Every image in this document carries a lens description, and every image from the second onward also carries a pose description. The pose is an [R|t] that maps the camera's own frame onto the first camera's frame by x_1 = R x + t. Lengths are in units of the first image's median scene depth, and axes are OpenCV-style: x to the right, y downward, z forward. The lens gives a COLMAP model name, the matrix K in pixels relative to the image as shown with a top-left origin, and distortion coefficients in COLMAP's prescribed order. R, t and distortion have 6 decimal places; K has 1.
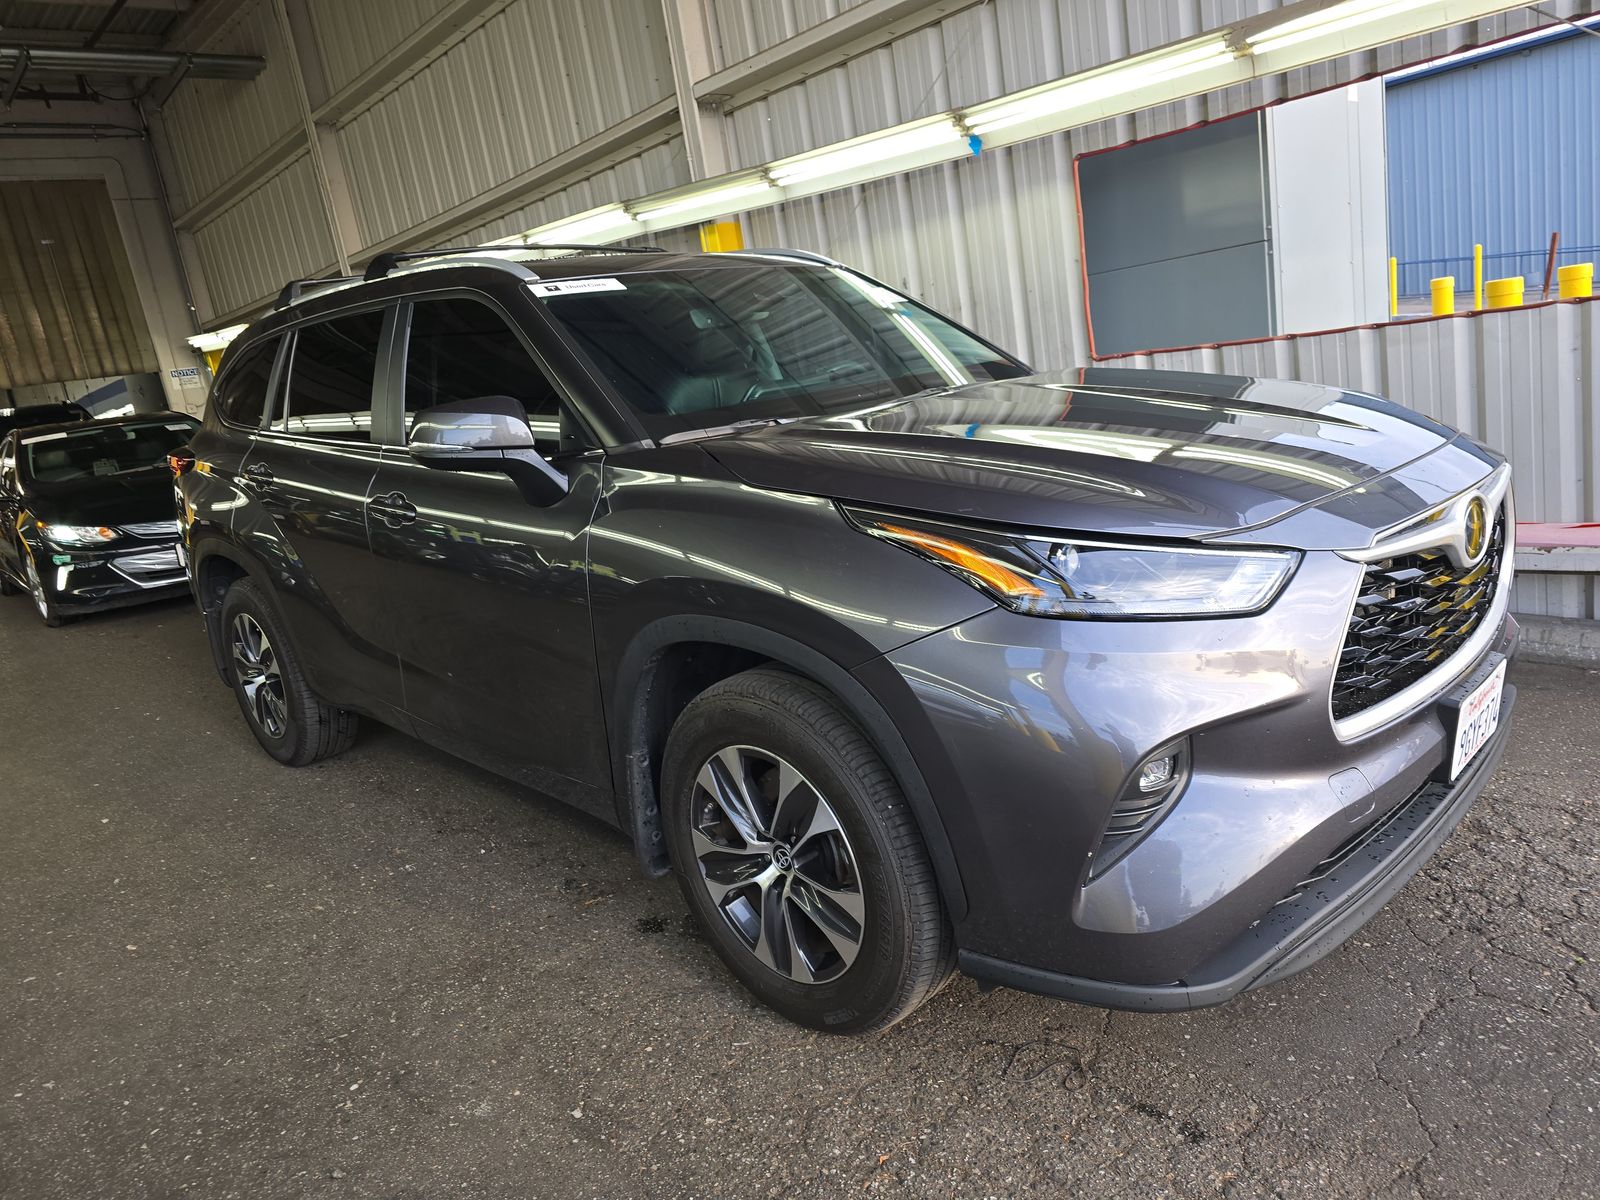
lens RADIAL K [[1175.5, 0, 803.0], [0, 1175.5, 592.8], [0, 0, 1]] dist [0.057352, -0.001992]
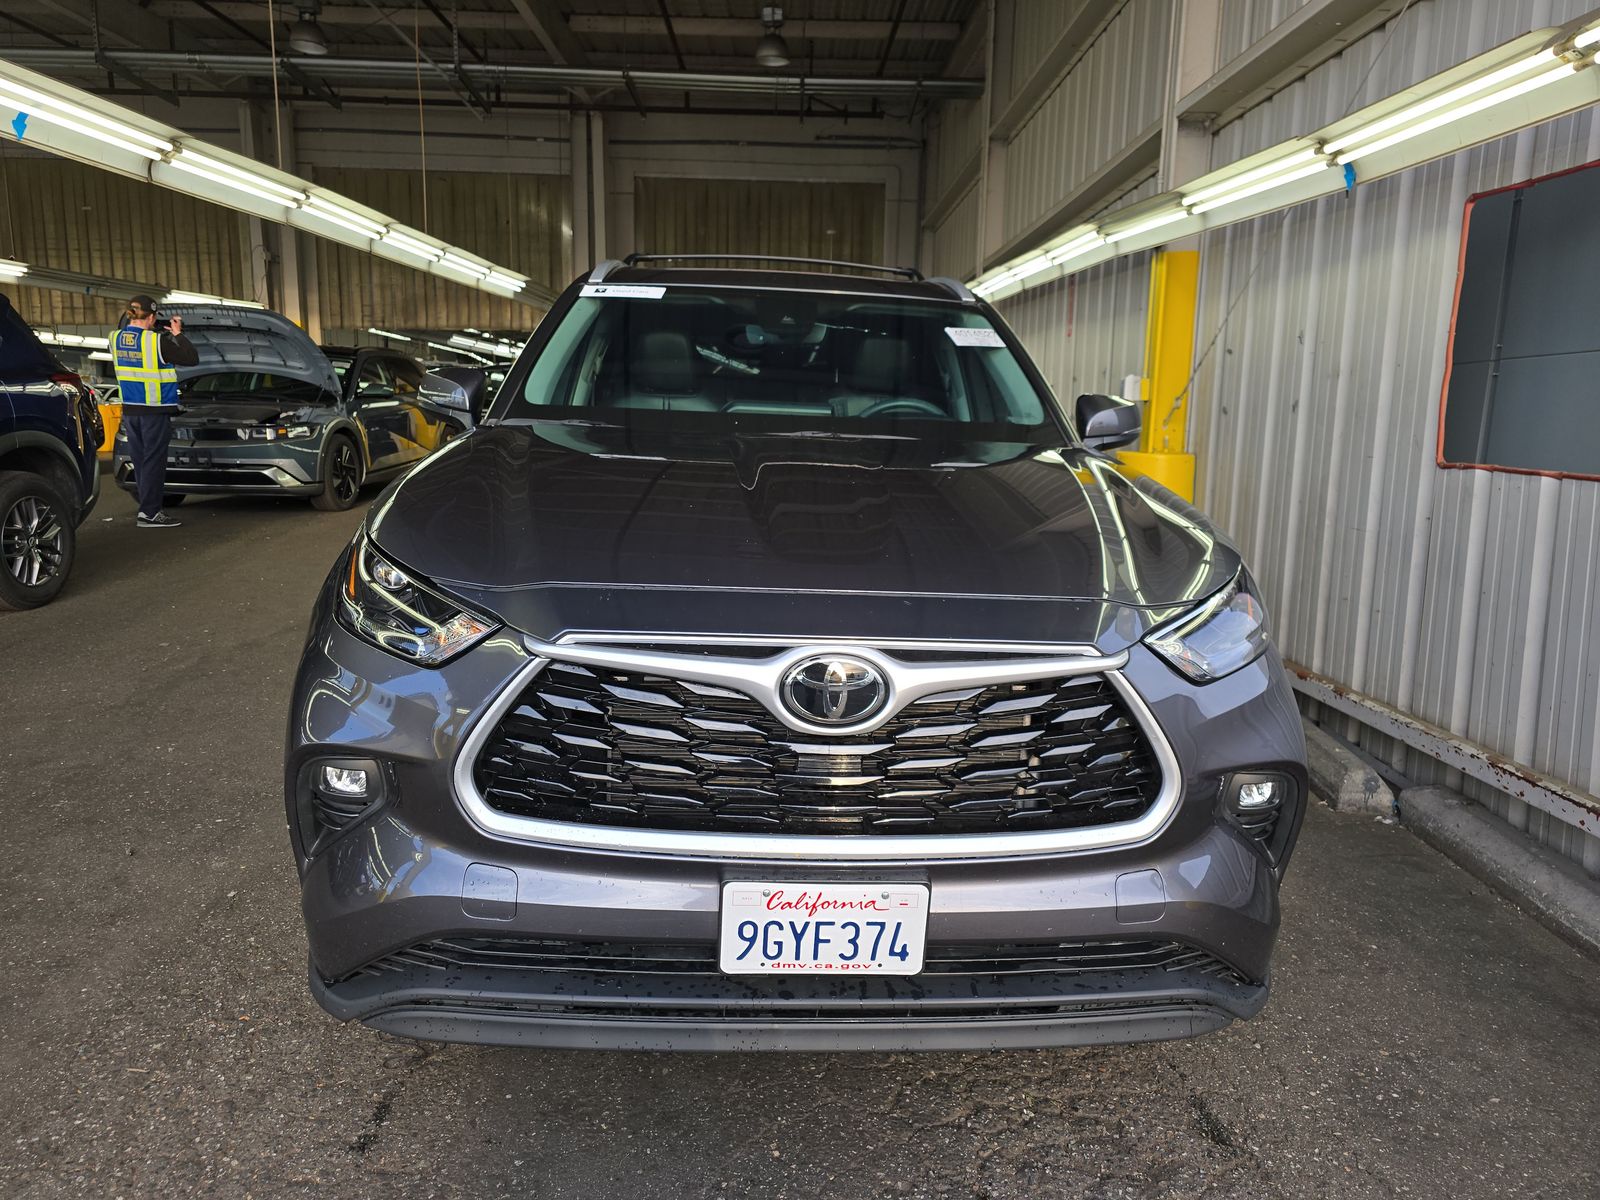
lens RADIAL K [[1175.5, 0, 800.5], [0, 1175.5, 589.9], [0, 0, 1]] dist [0.057352, -0.001992]
pose [[0.729492, 0.275339, -0.626123, 0.235176], [-0.285449, 0.954425, 0.087136, -0.037974], [0.621579, 0.115161, 0.774840, 0.087515]]
